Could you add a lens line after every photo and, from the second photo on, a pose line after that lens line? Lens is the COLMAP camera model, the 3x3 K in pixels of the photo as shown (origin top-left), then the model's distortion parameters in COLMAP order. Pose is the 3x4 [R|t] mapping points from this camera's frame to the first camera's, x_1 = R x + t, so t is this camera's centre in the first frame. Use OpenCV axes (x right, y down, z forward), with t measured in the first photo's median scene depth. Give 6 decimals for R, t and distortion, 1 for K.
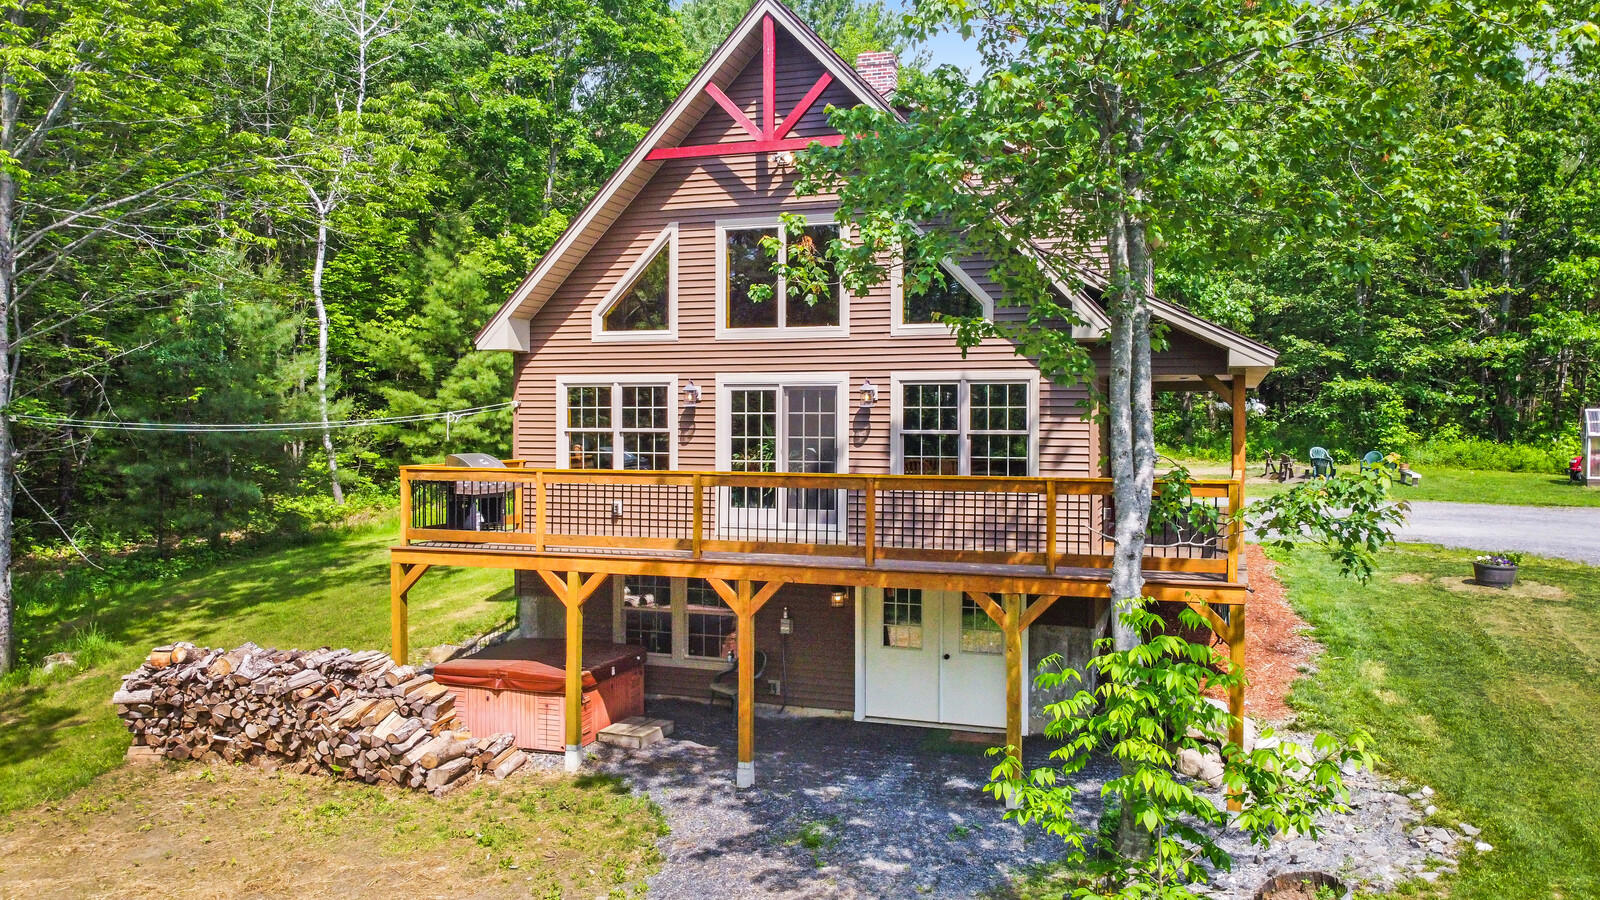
lens RADIAL K [[1210.2, 0, 808.2], [0, 1210.2, 435.5], [0, 0, 1]] dist [0.016317, -0.022815]
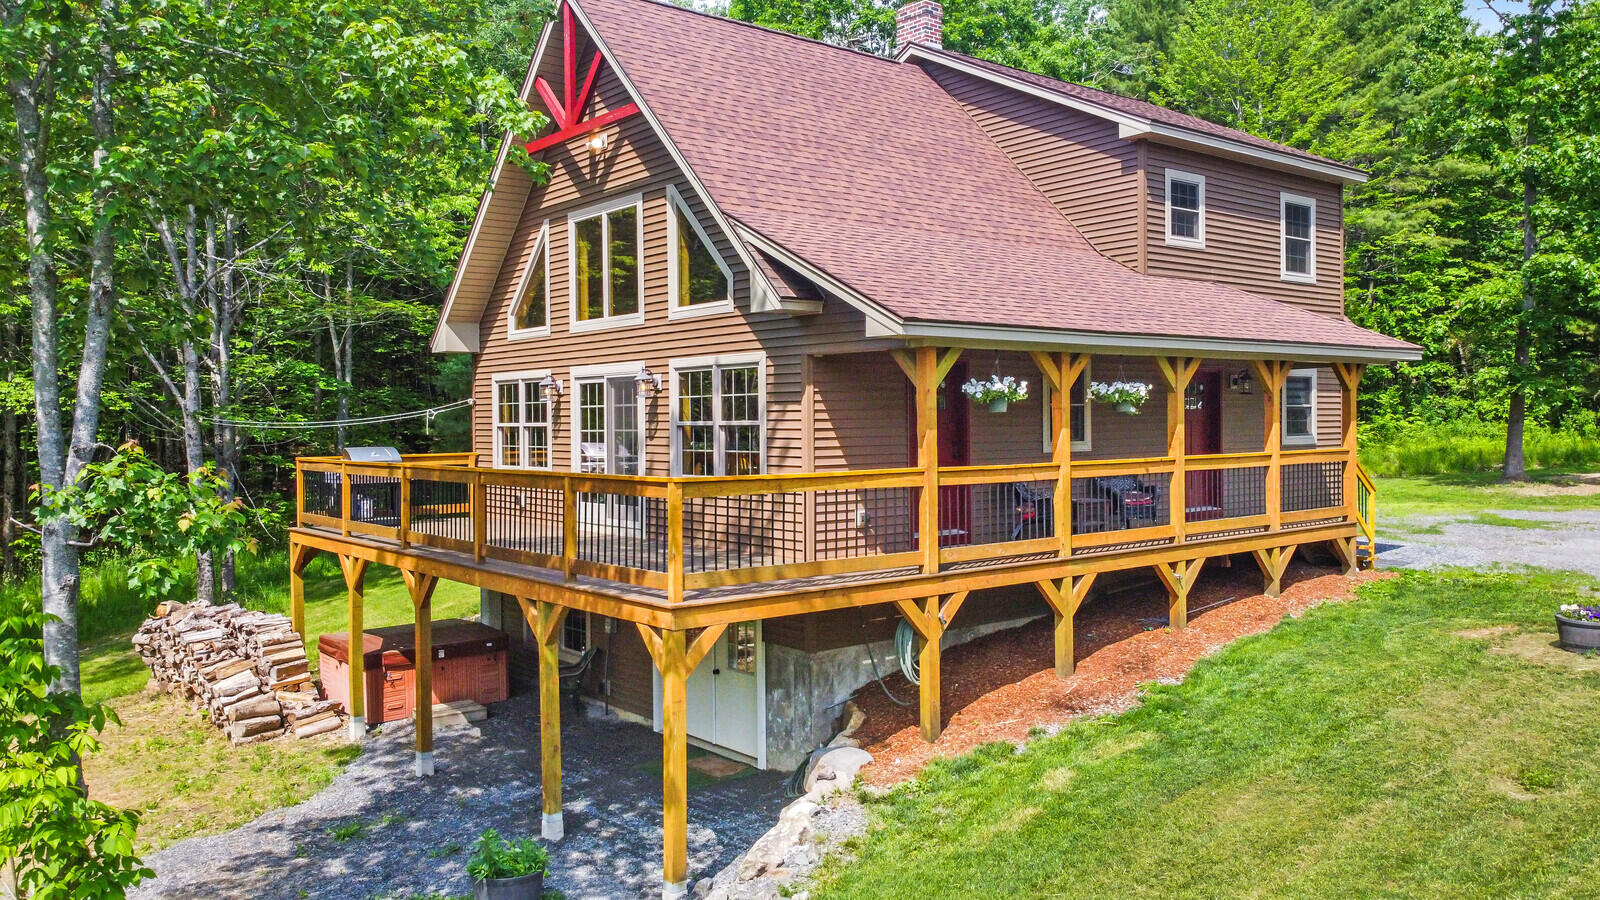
lens RADIAL K [[1210.2, 0, 803.4], [0, 1210.2, 437.7], [0, 0, 1]] dist [0.016317, -0.022815]
pose [[0.851439, -0.003463, -0.524442, 0.624640], [0.004989, 0.999986, 0.001497, 0.006637], [0.524429, -0.003891, 0.851445, 0.256092]]
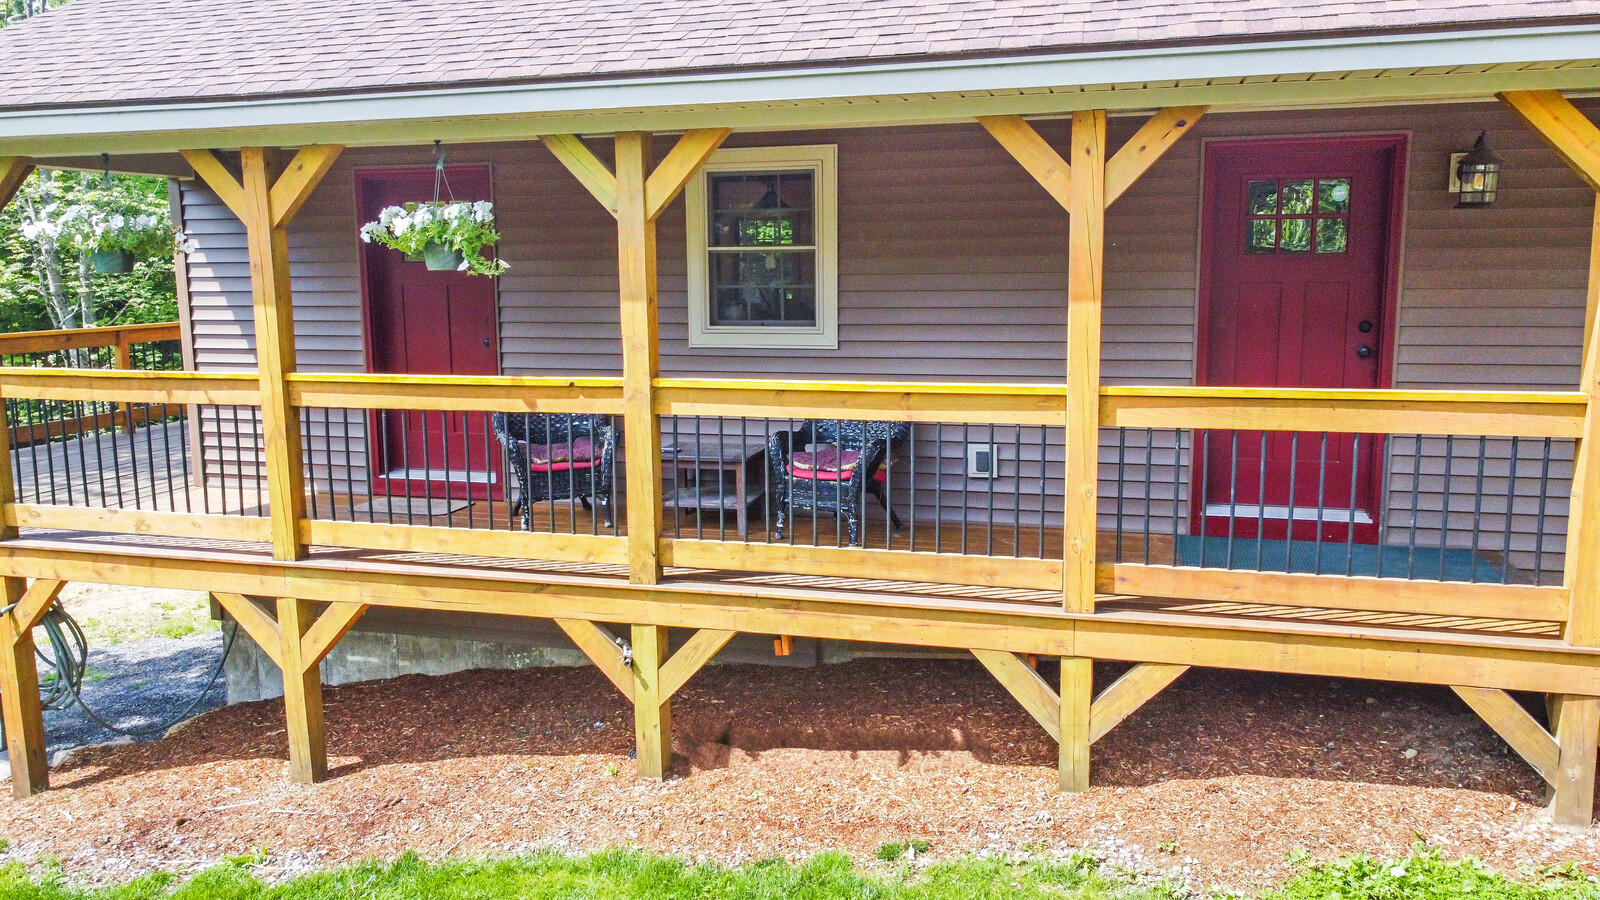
lens RADIAL K [[1210.2, 0, 797.3], [0, 1210.2, 445.3], [0, 0, 1]] dist [0.016317, -0.022815]
pose [[0.060144, 0.145320, -0.987555, 0.757450], [-0.004741, 0.989376, 0.145299, -0.010231], [0.998178, -0.004056, 0.060194, 1.150621]]
